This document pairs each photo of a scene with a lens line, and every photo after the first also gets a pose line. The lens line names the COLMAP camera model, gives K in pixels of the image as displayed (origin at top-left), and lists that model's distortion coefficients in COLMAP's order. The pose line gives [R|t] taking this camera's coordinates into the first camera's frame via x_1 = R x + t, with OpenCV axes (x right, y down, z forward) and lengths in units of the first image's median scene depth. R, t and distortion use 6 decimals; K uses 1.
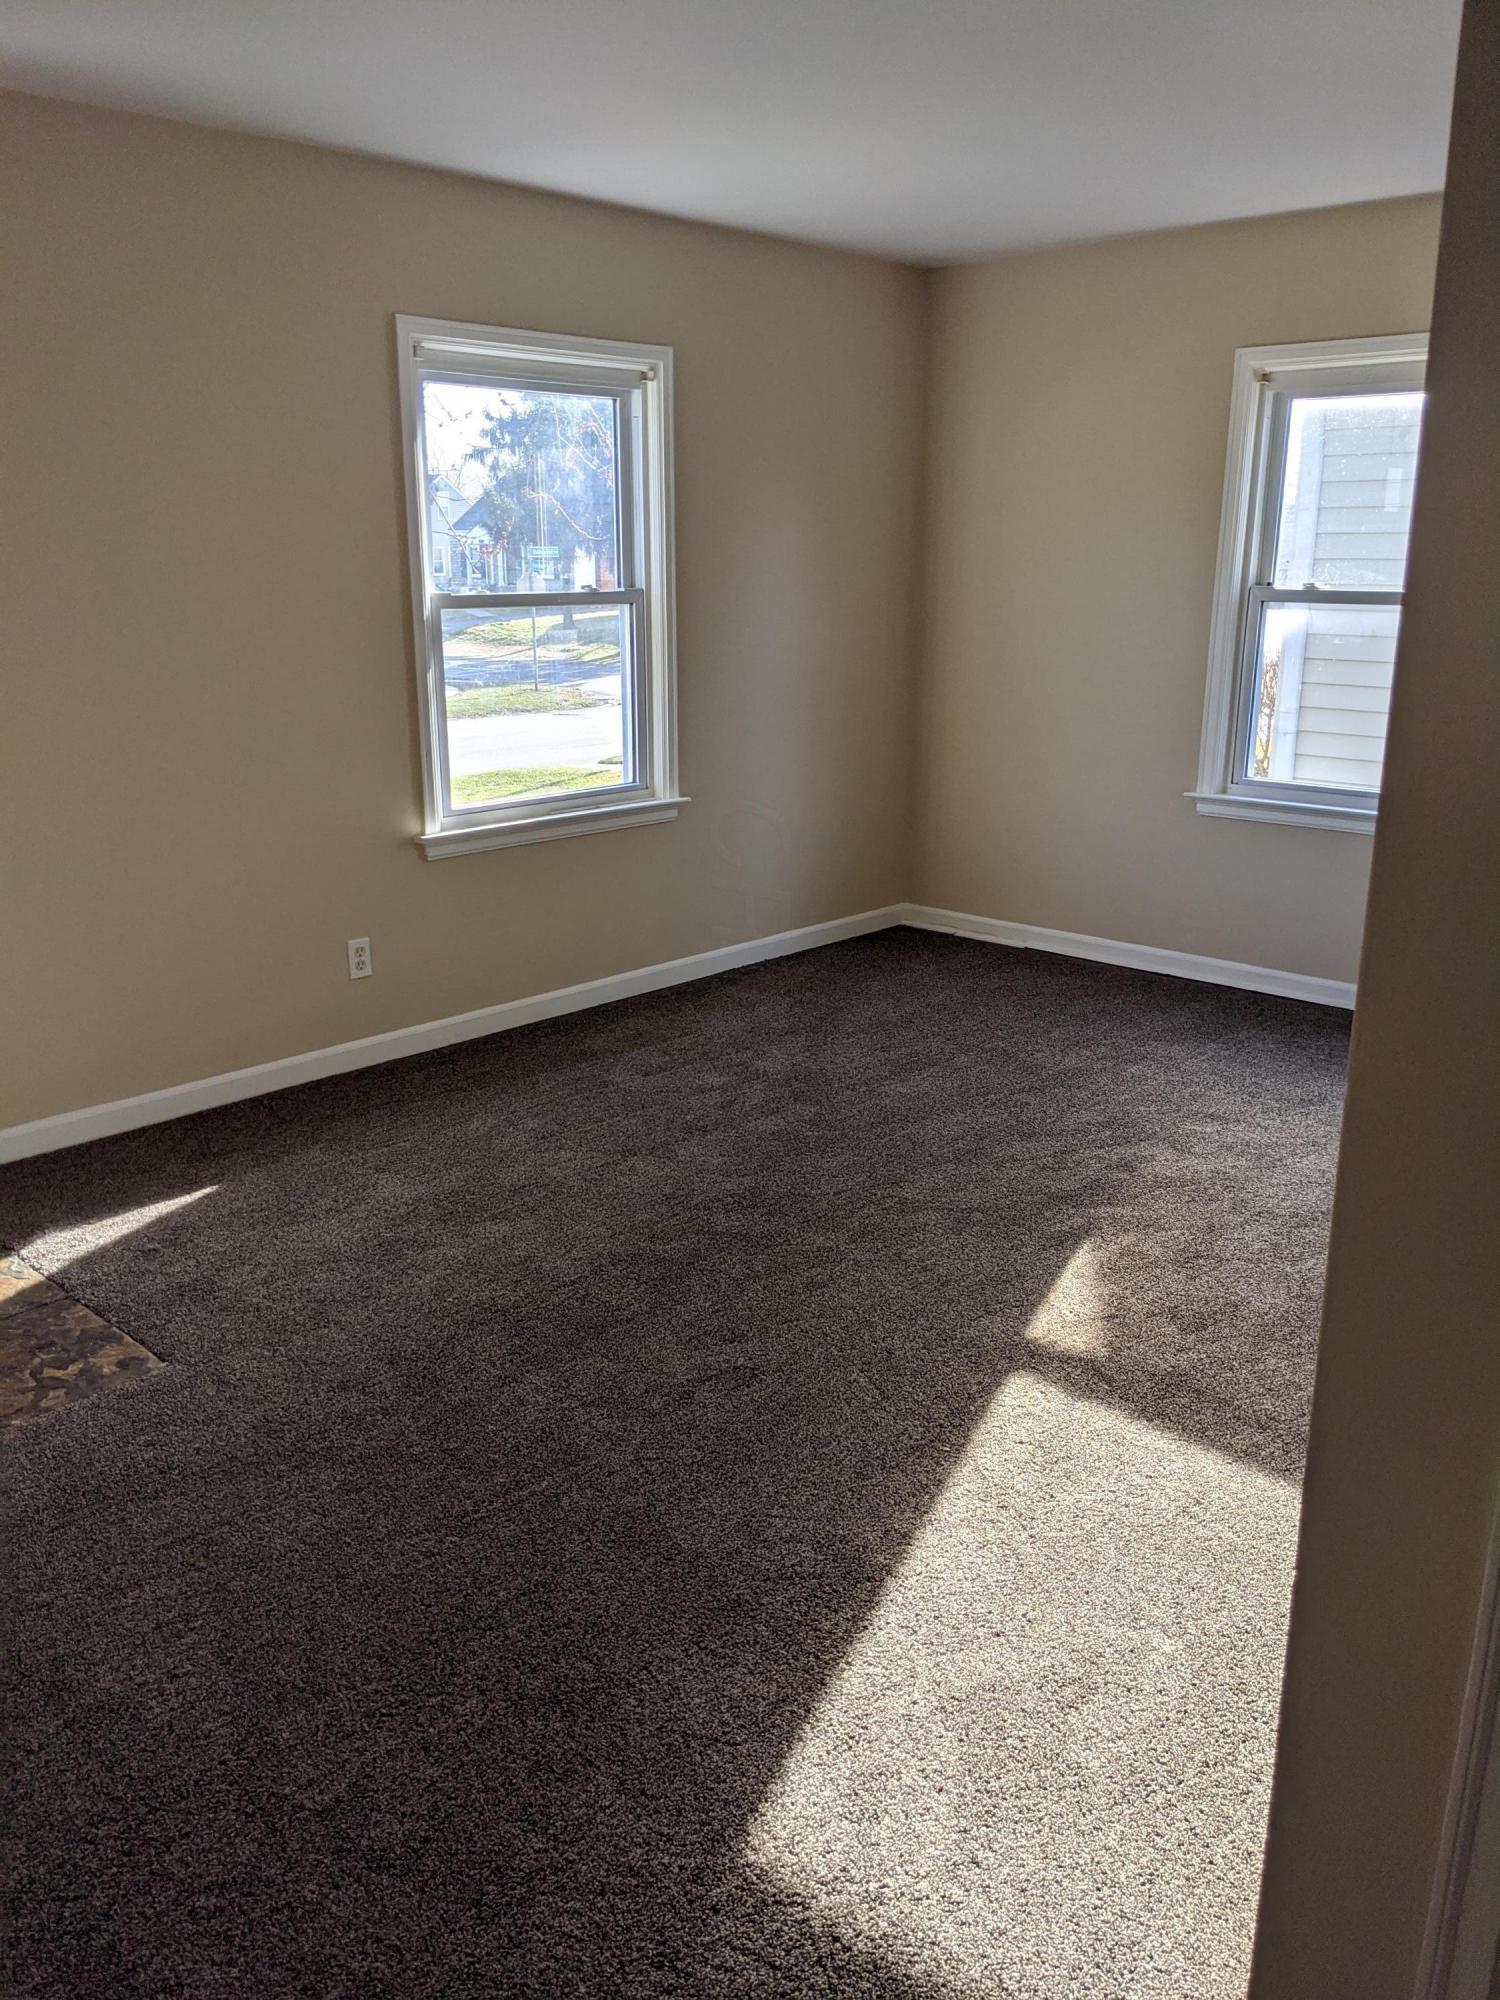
lens RADIAL K [[1566.6, 0, 750.0], [0, 1566.6, 1000.0], [0, 0, 1]] dist [0.043157, -0.049524]
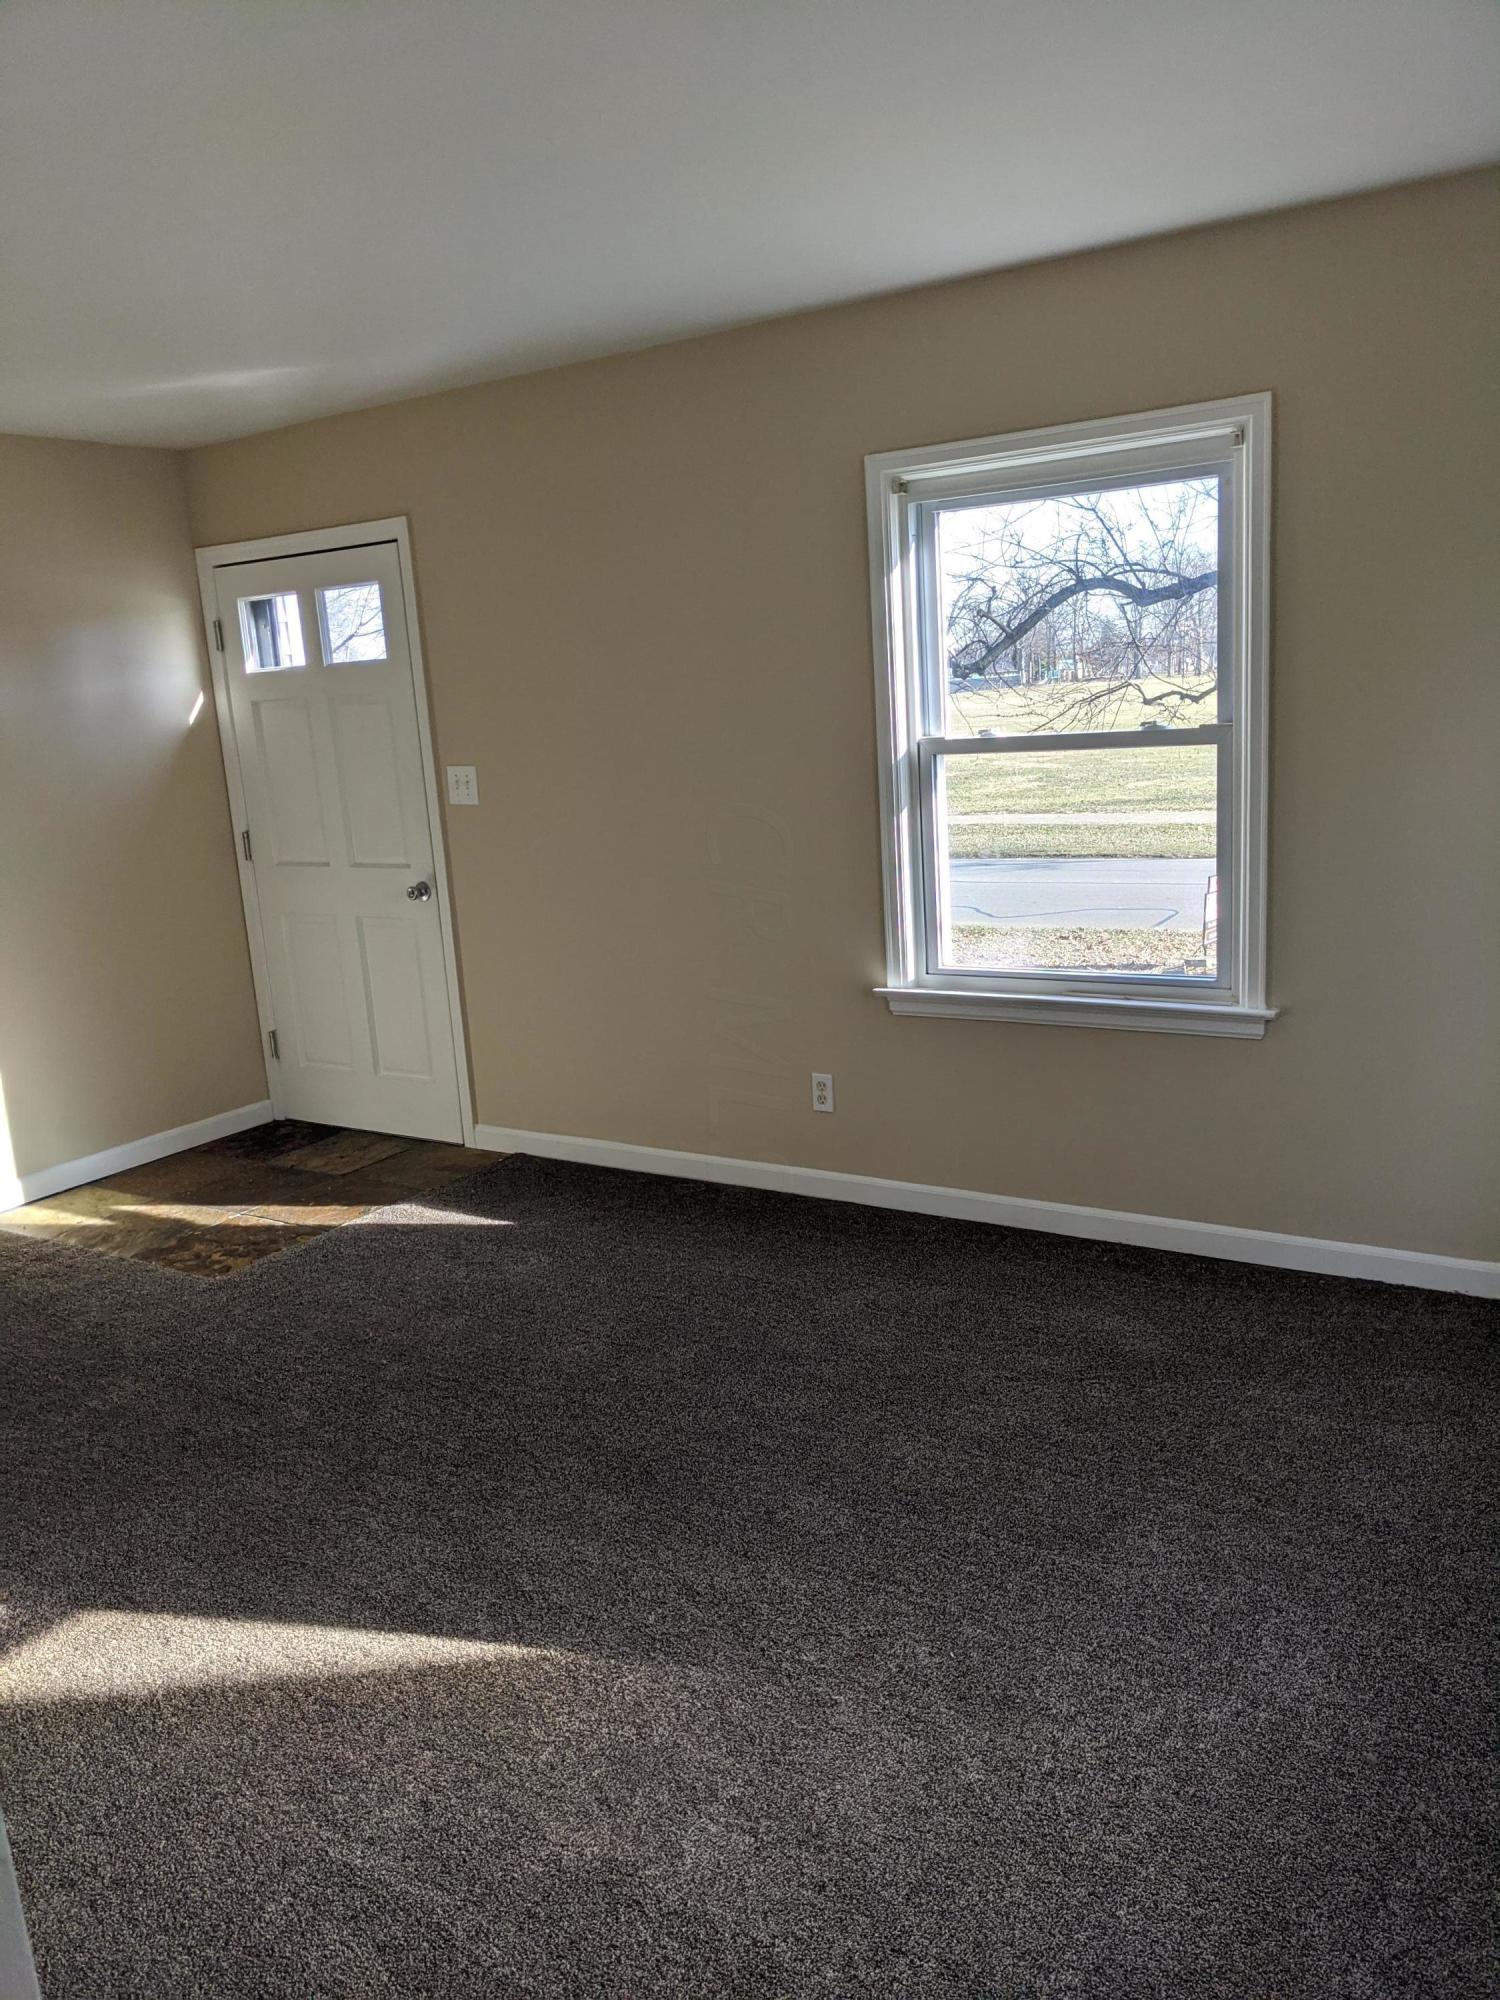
lens RADIAL K [[1533.2, 0, 750.0], [0, 1533.2, 1000.0], [0, 0, 1]] dist [0.108409, 0.000257]
pose [[0.220861, 0.179218, -0.958698, 0.676016], [-0.220211, 0.966752, 0.129992, -0.201695], [0.950120, 0.182406, 0.252984, 0.690865]]
